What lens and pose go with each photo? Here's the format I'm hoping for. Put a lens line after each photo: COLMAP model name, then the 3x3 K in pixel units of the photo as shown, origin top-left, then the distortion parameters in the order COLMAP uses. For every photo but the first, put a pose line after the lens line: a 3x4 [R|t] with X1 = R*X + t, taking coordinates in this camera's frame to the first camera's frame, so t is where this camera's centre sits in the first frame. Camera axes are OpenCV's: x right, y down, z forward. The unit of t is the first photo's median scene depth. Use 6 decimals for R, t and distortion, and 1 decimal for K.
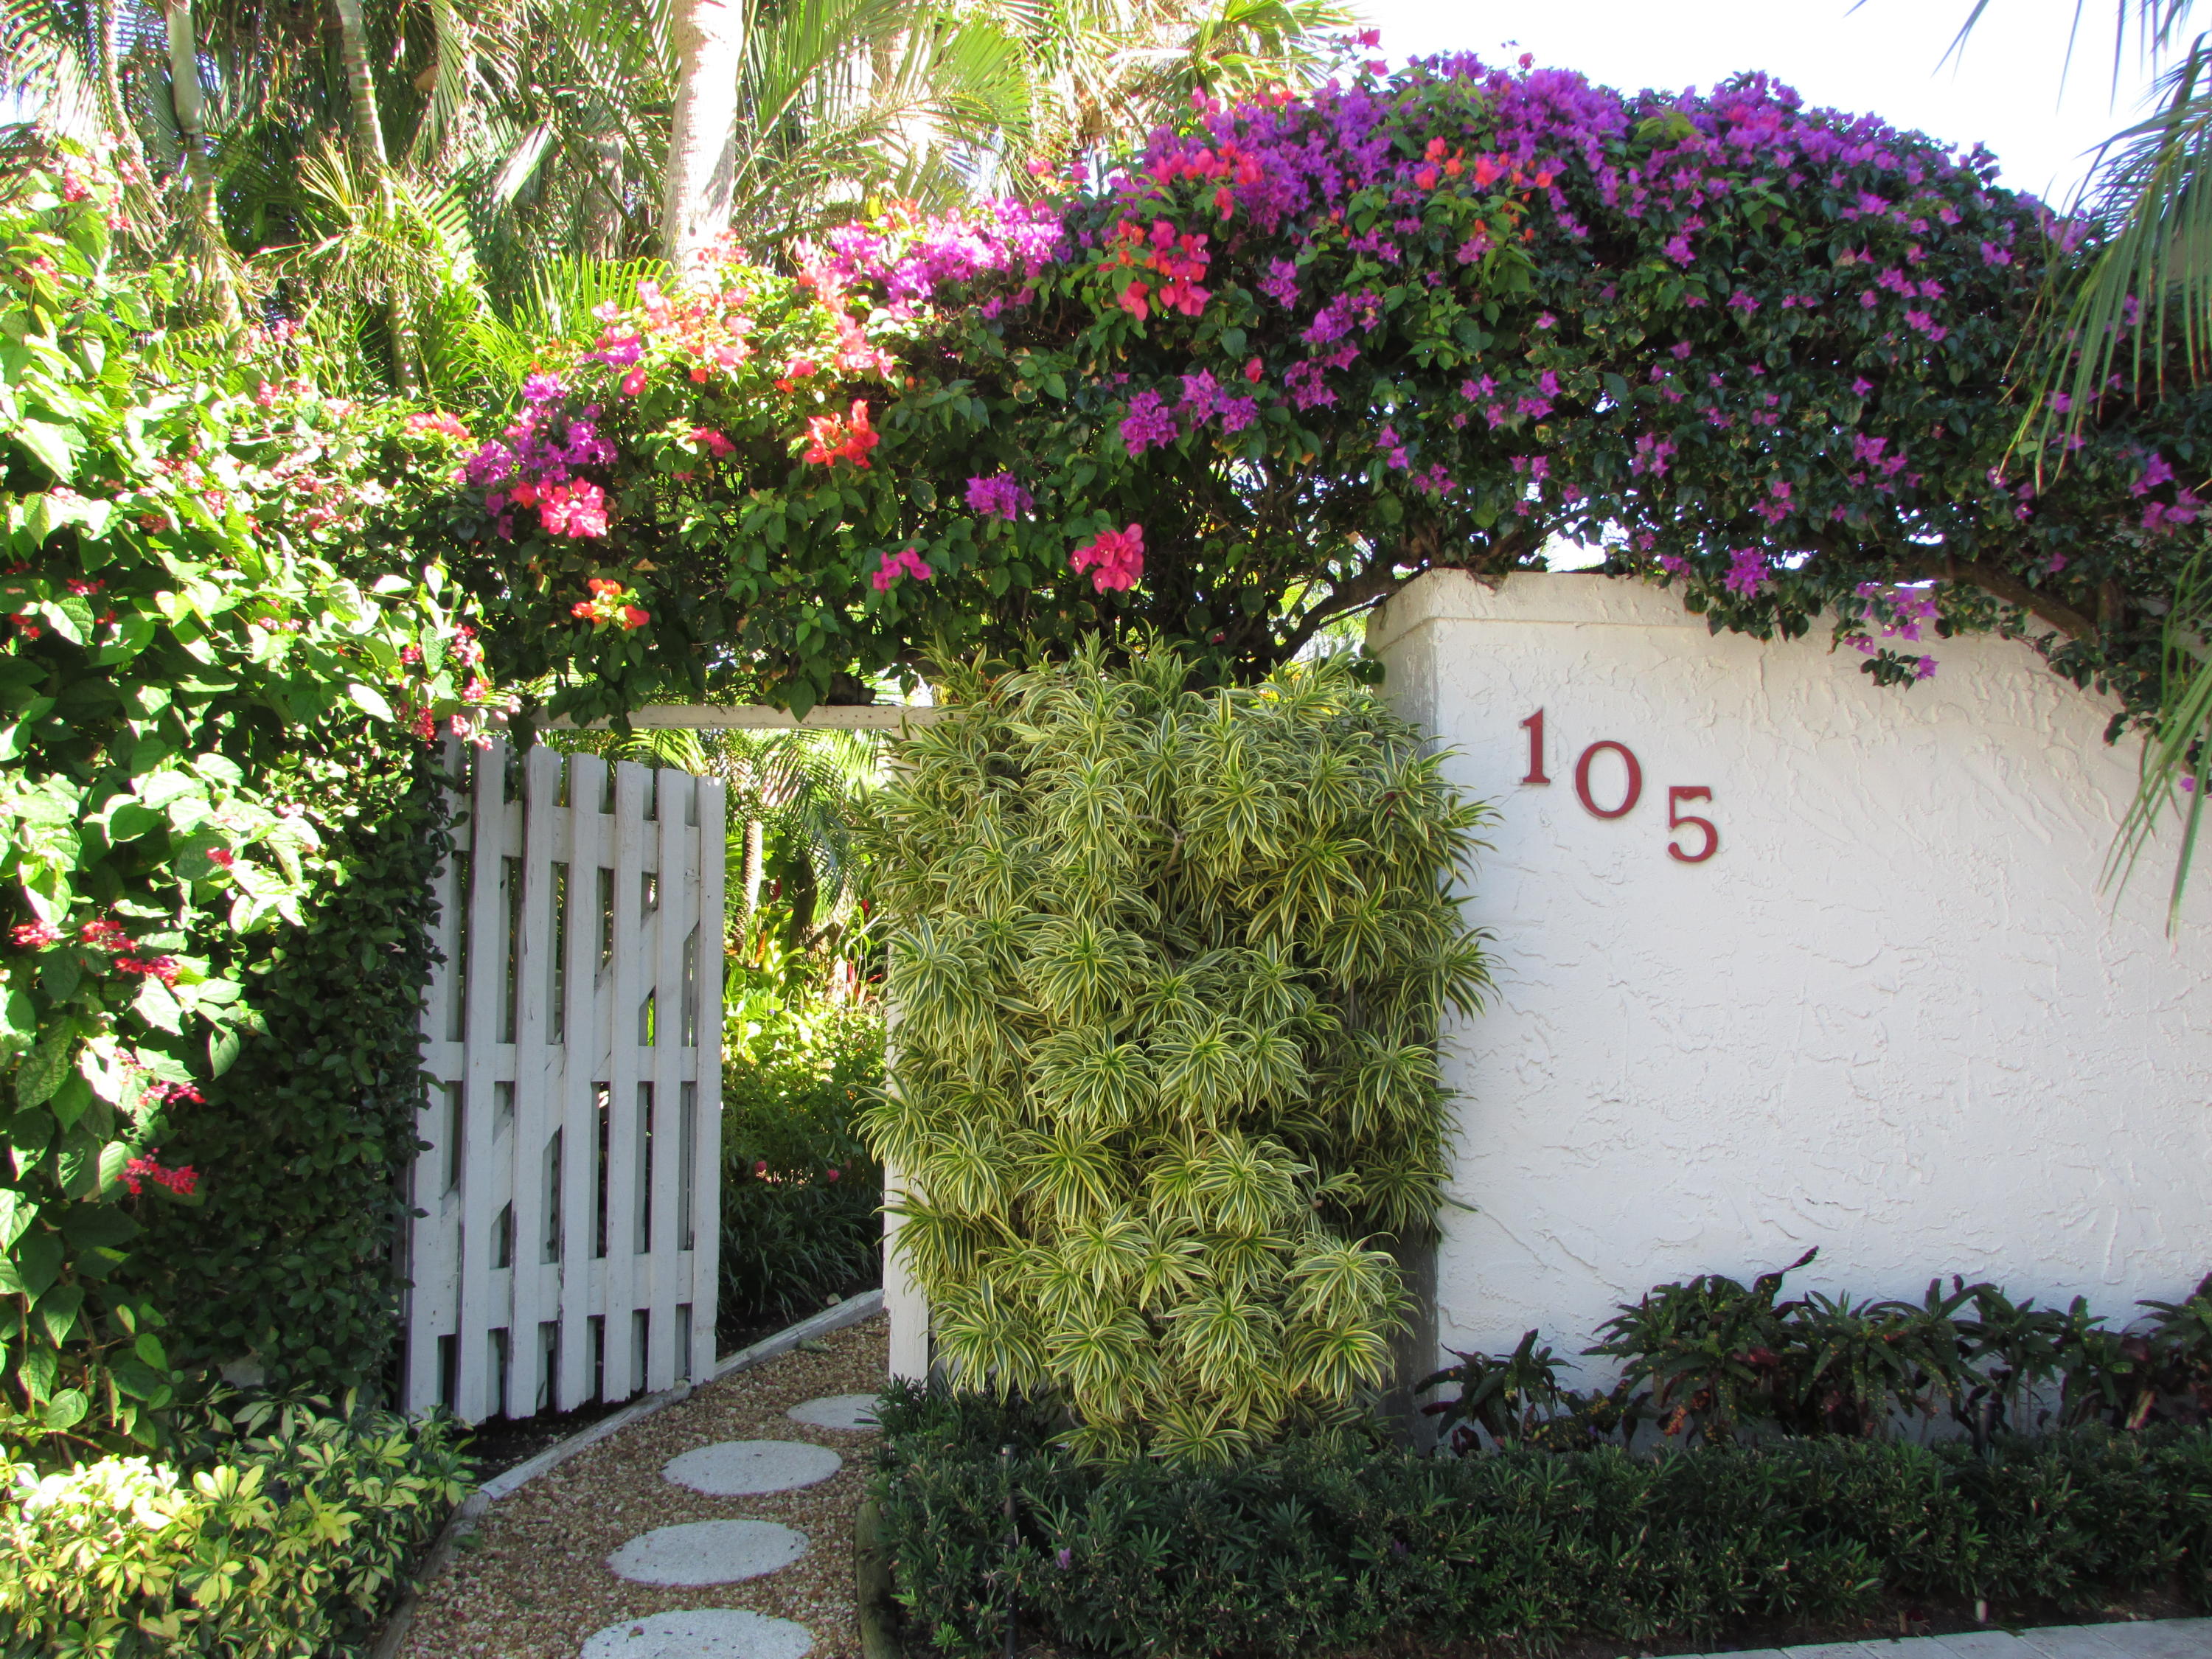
lens RADIAL K [[2280.9, 0, 1107.2], [0, 2280.9, 829.2], [0, 0, 1]] dist [-0.022157, 0.000000]
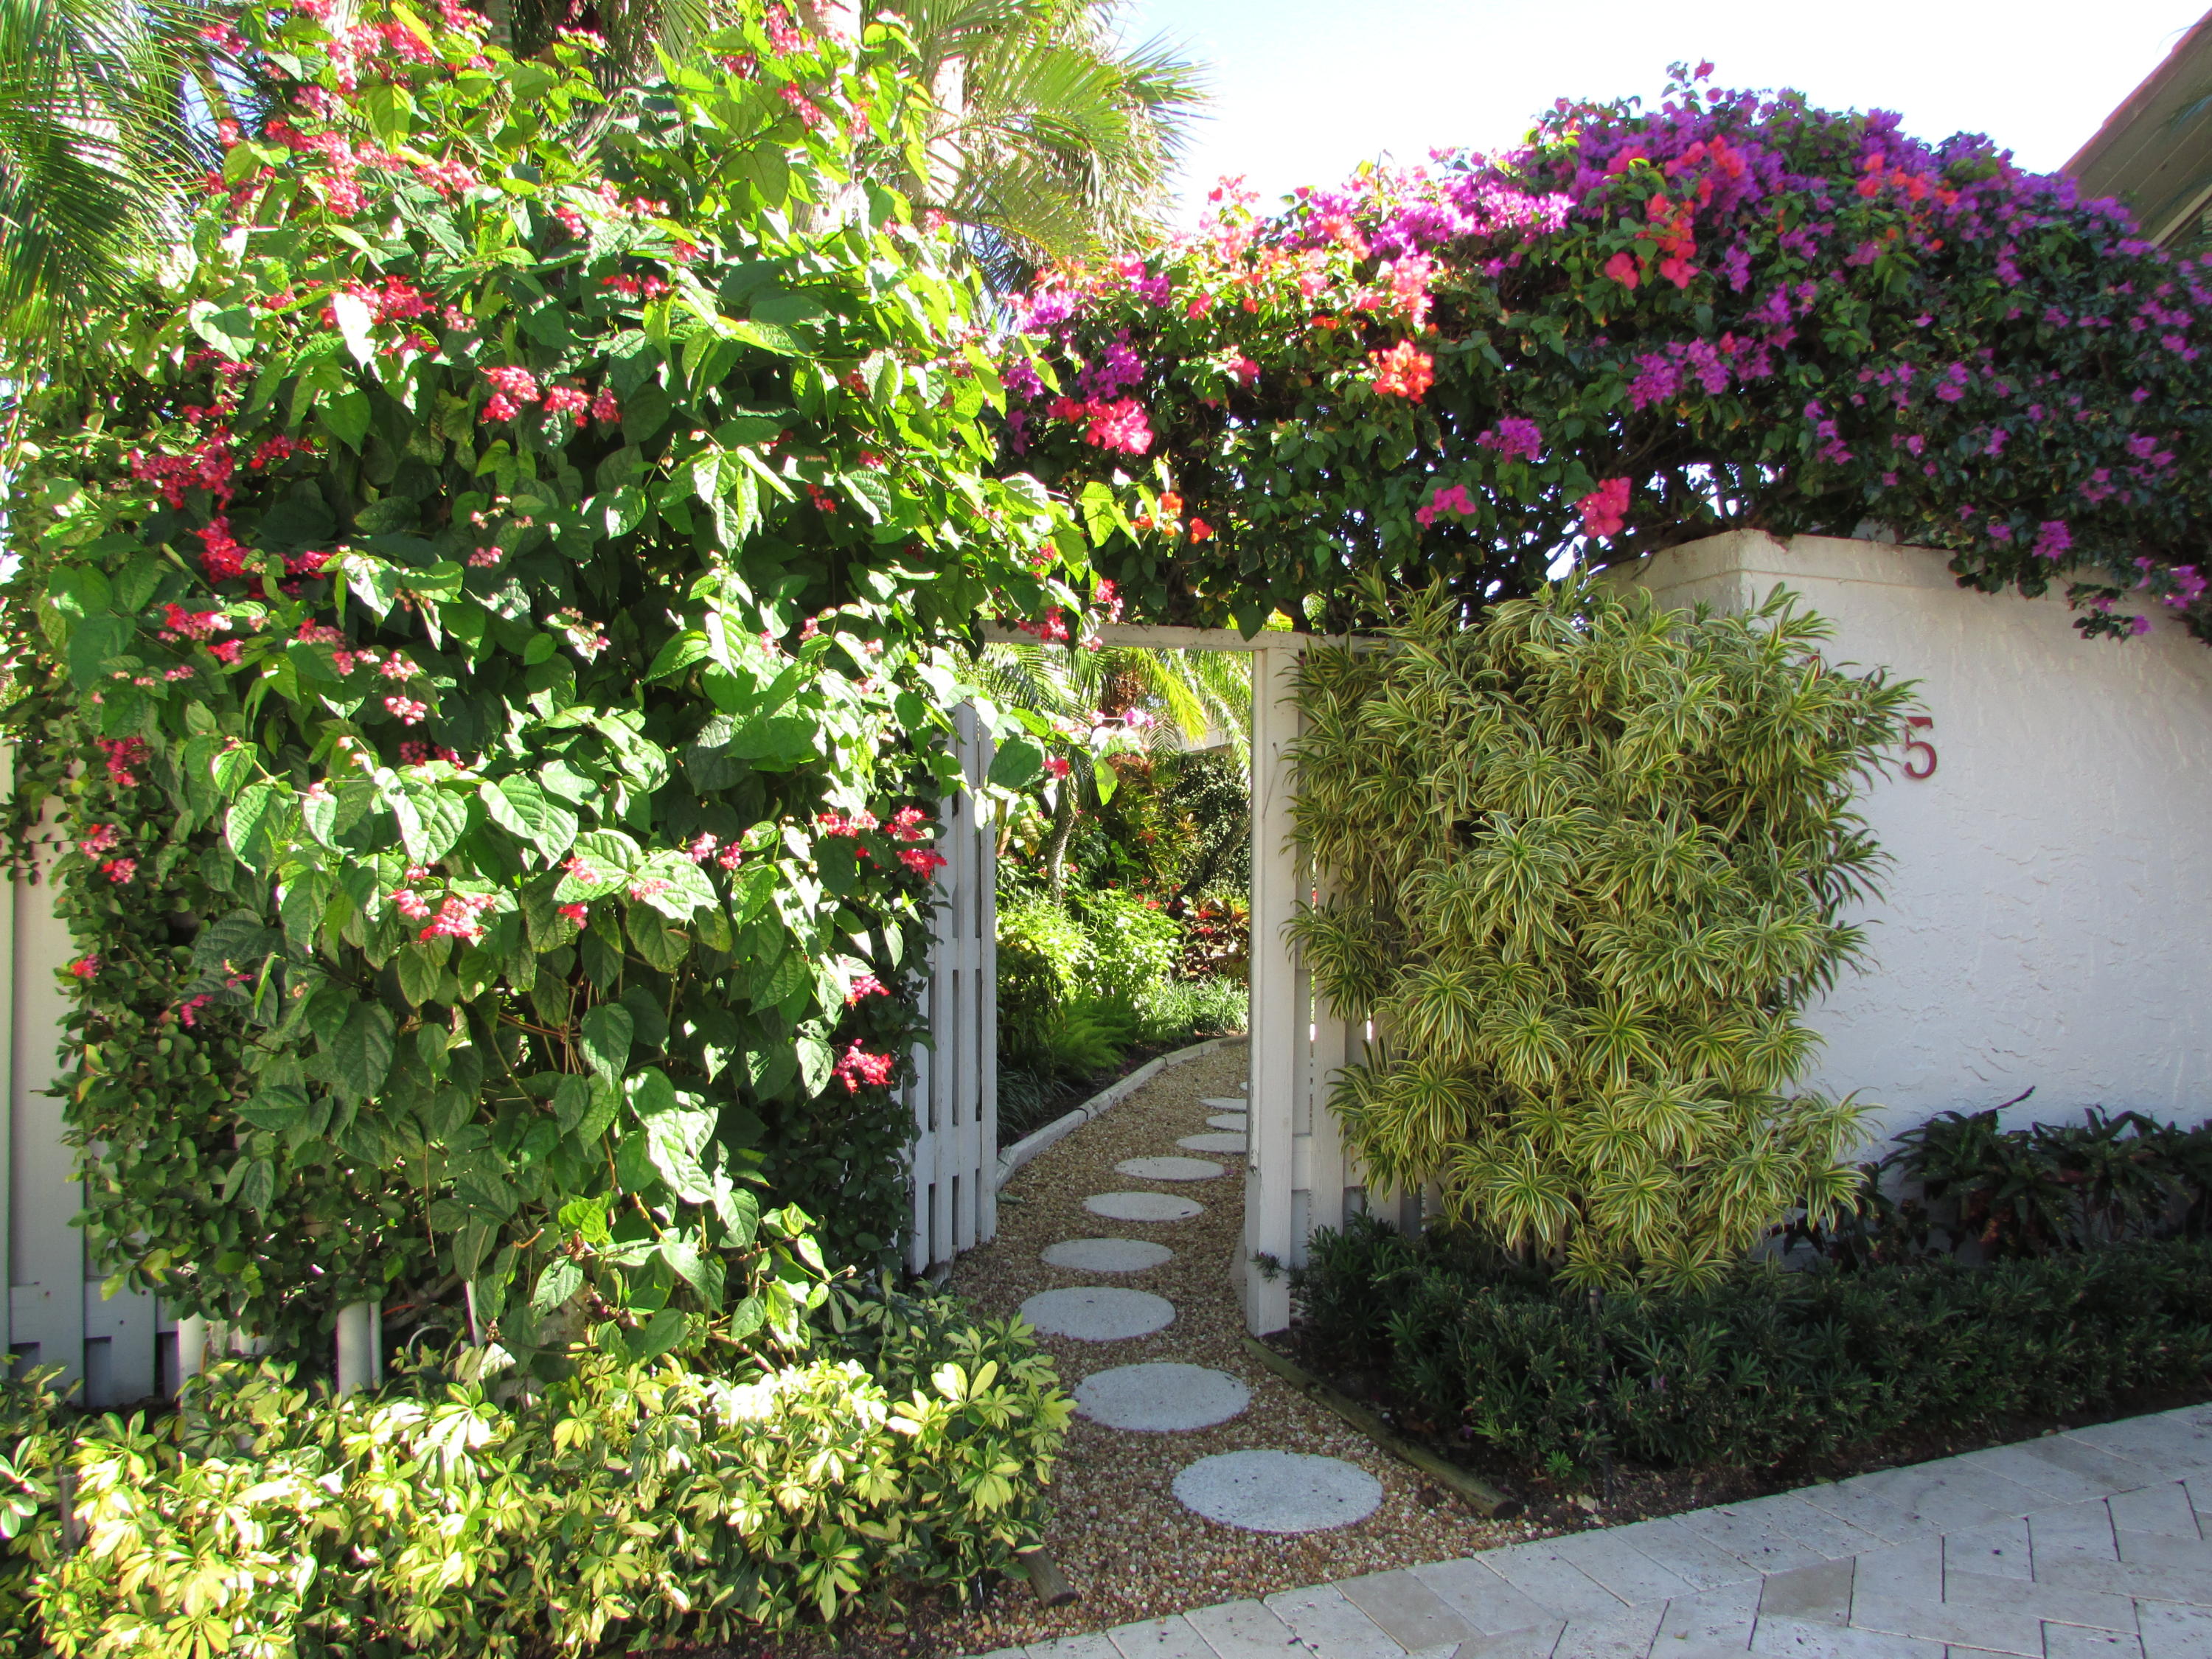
lens RADIAL K [[1750.8, 0, 1105.7], [0, 1750.8, 826.9], [0, 0, 1]] dist [-0.009047, 0.004620]
pose [[0.966978, 0.006814, 0.254768, -0.446555], [-0.015531, 0.999360, 0.032219, 0.018238], [-0.254385, -0.035111, 0.966465, 0.214354]]
